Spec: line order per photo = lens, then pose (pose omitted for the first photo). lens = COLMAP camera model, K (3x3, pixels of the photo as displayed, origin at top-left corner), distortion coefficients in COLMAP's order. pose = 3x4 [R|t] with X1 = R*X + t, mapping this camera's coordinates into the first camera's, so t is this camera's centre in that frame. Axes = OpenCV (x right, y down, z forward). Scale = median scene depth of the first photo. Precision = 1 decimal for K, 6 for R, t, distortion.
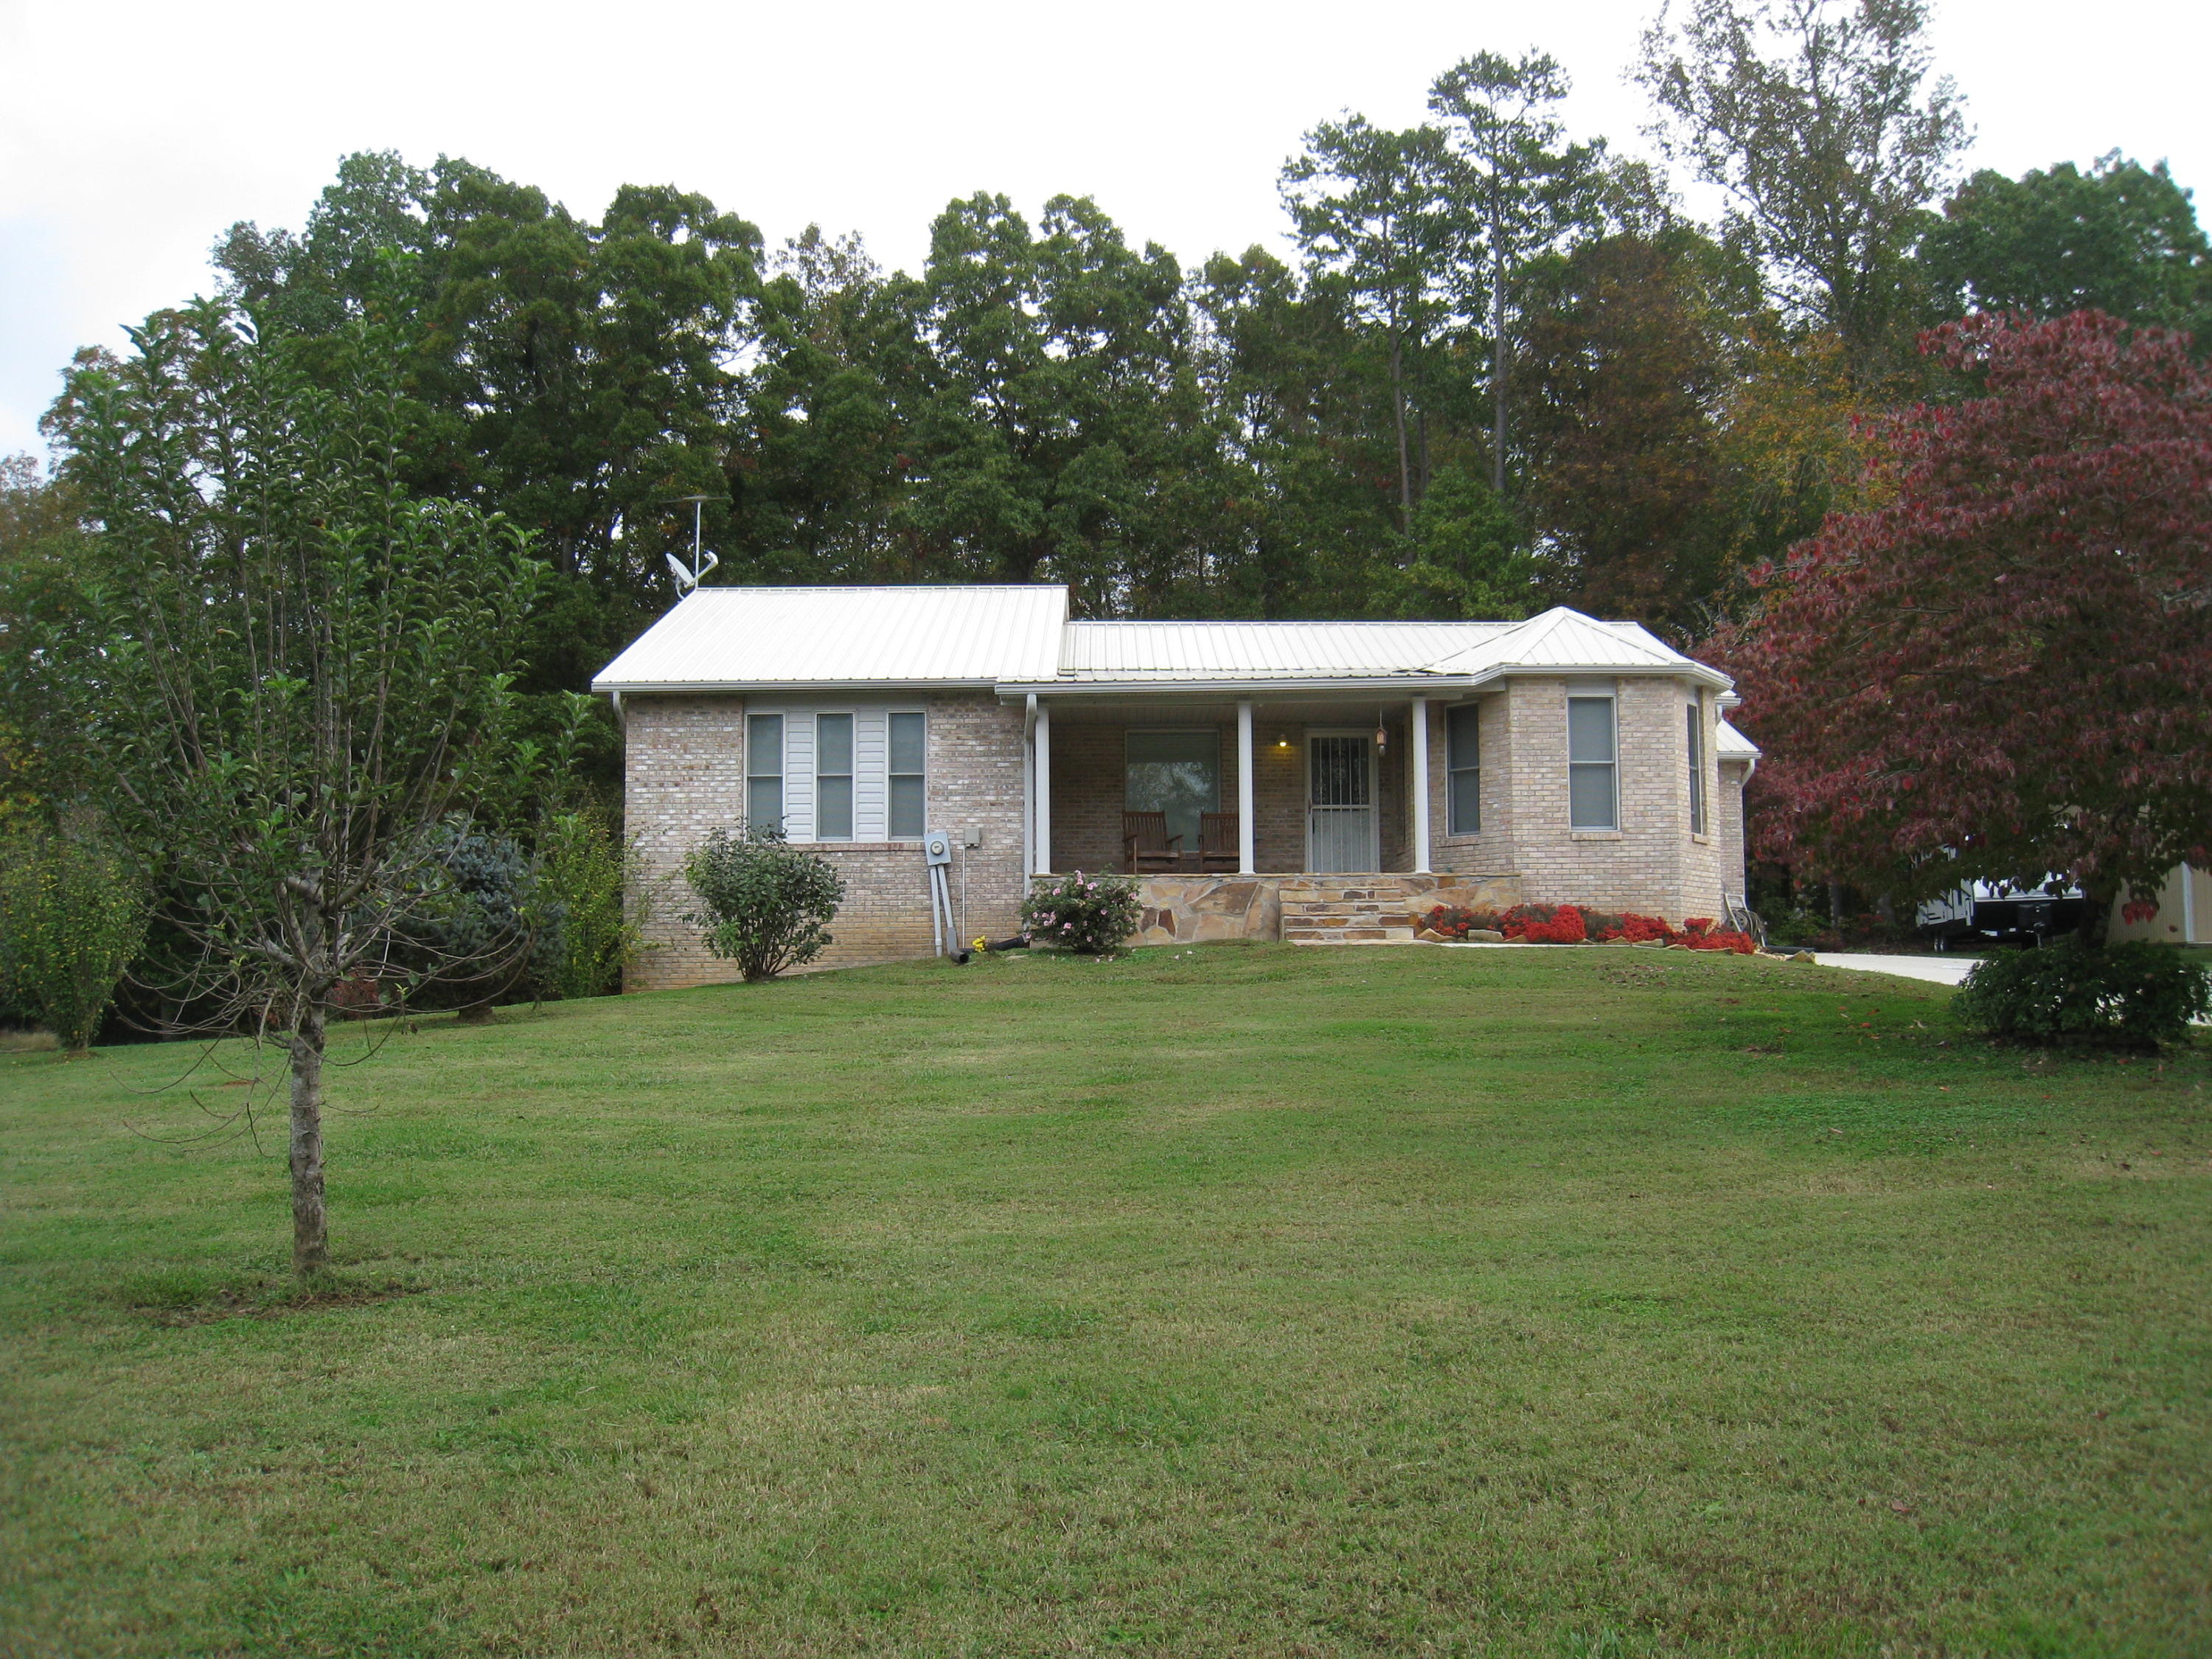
lens RADIAL K [[1851.9, 0, 1106.0], [0, 1851.9, 829.5], [0, 0, 1]] dist [-0.096140, 0.010688]
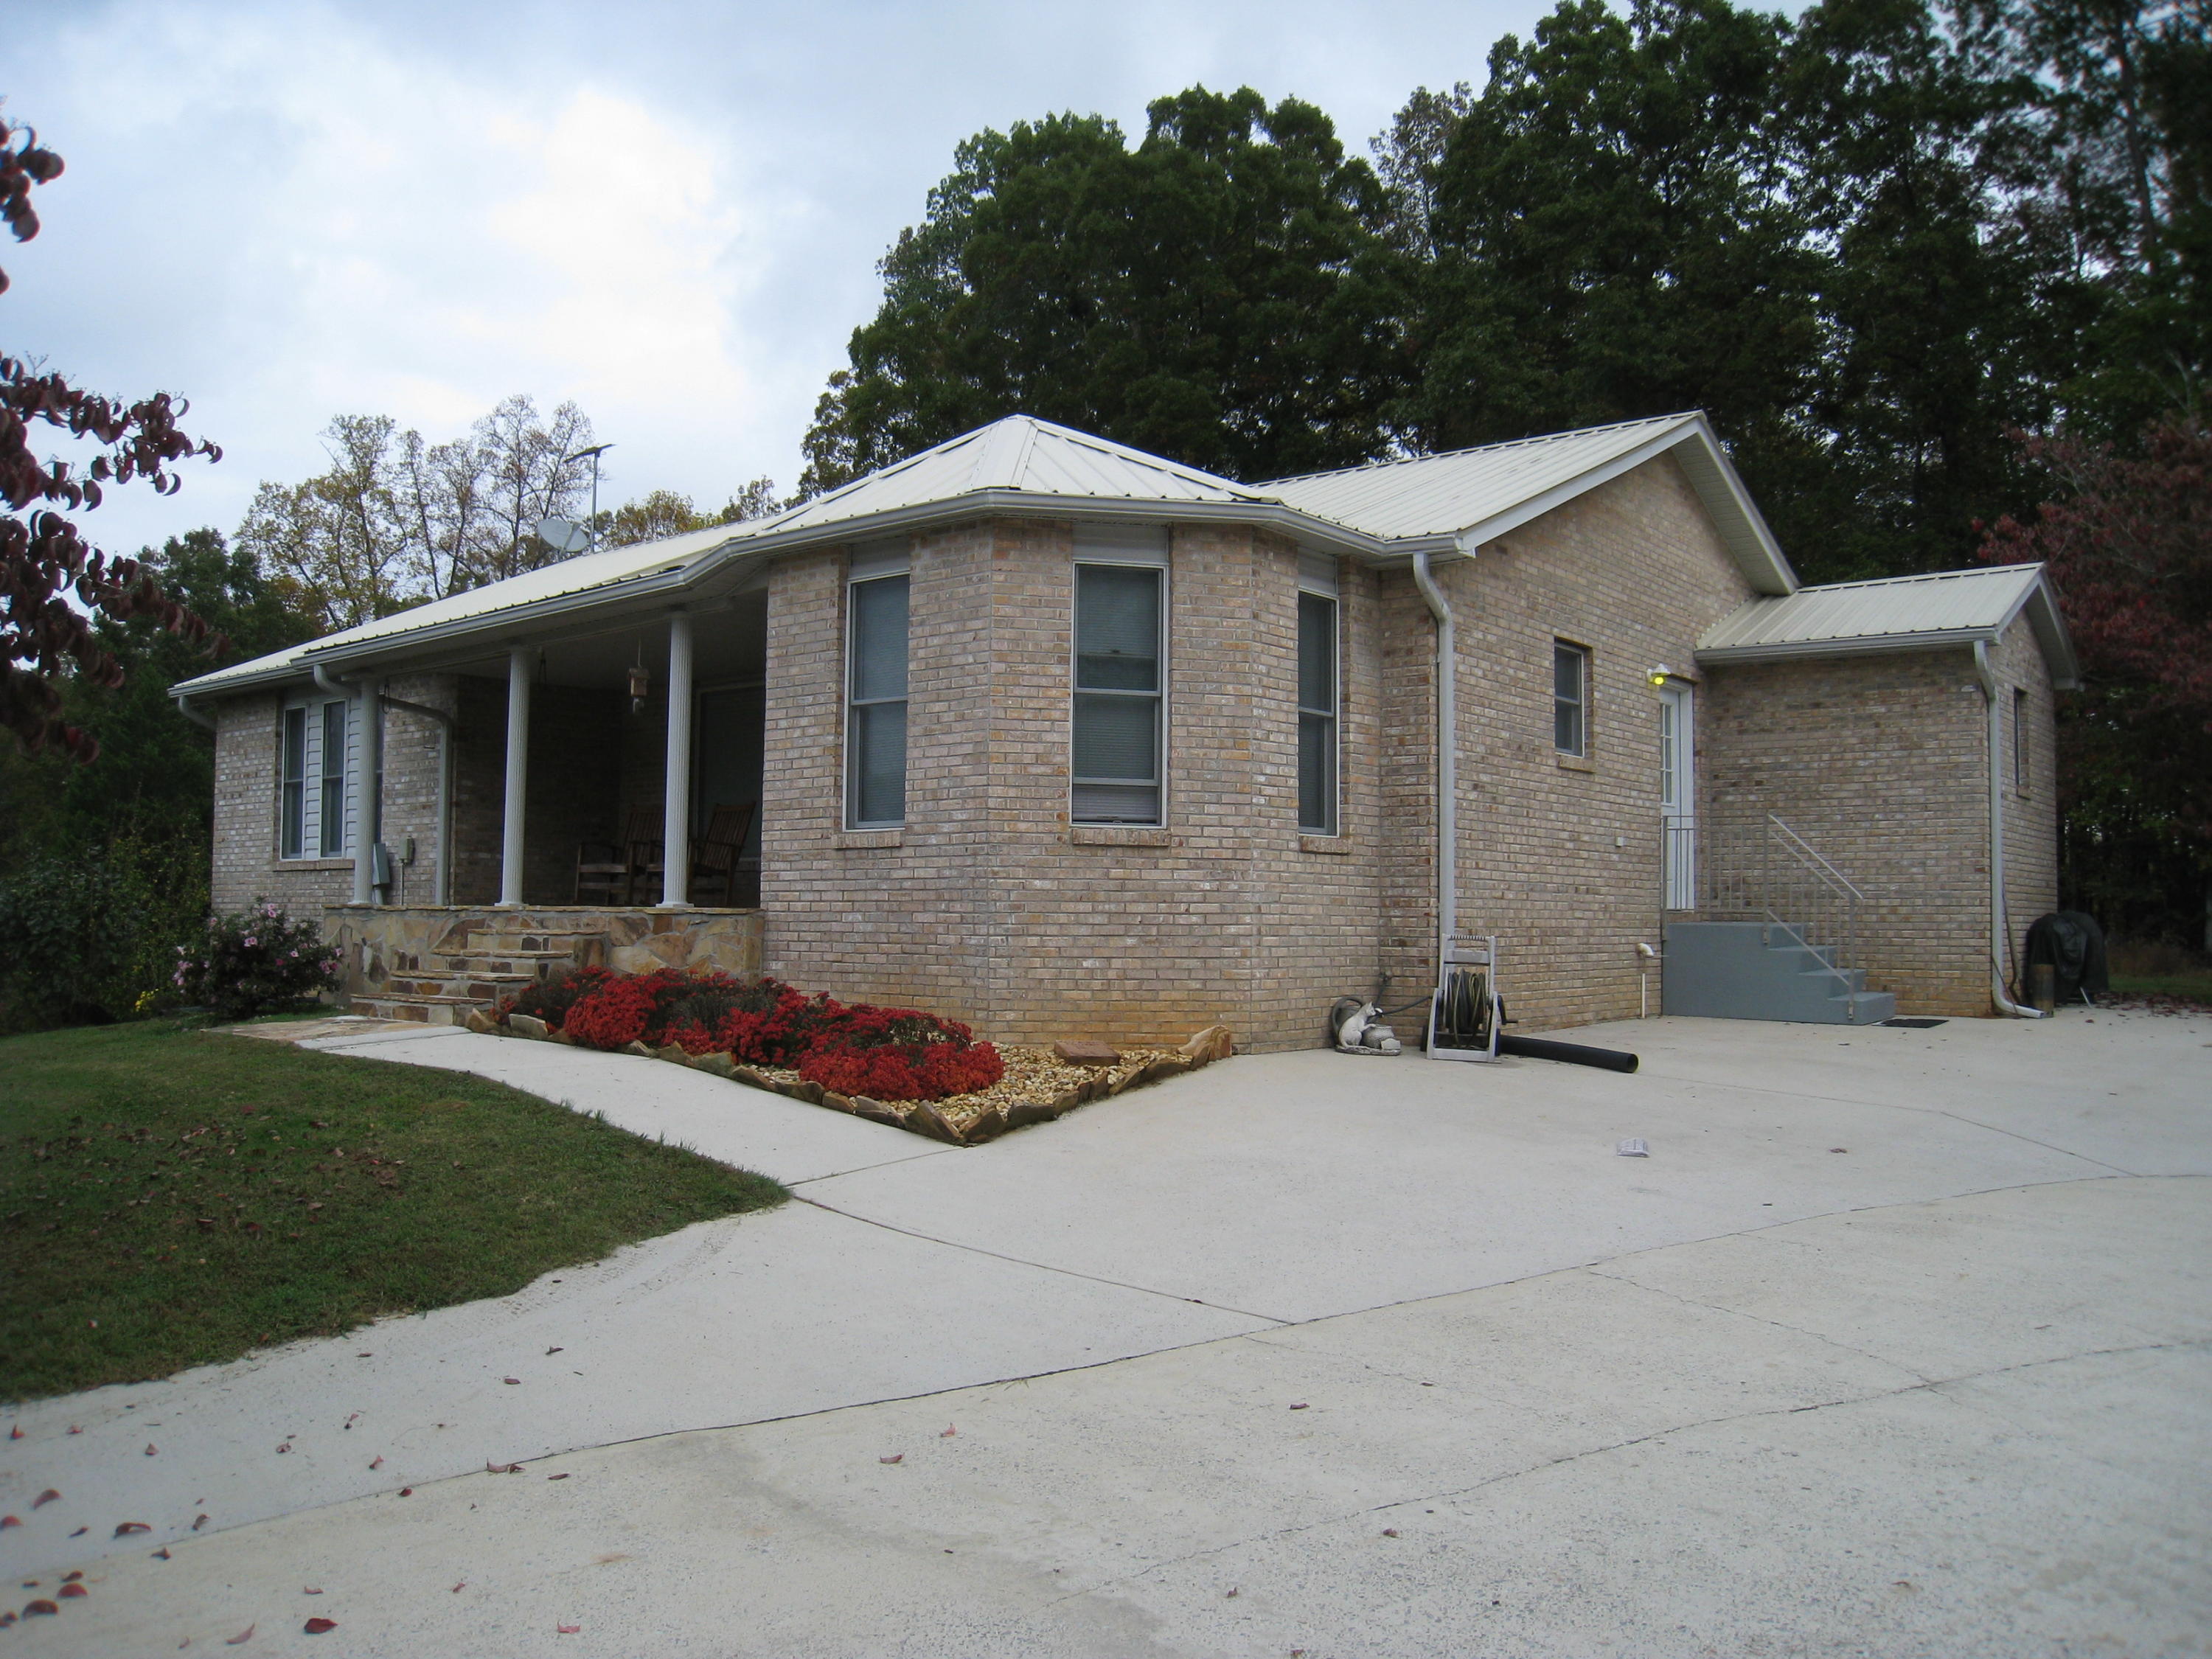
lens RADIAL K [[1851.9, 0, 1106.0], [0, 1851.9, 829.5], [0, 0, 1]] dist [-0.096140, 0.010688]
pose [[0.738210, -0.018235, -0.674324, 0.677264], [0.031892, 0.999460, 0.007886, -0.001473], [0.673817, -0.027327, 0.738393, 0.651878]]
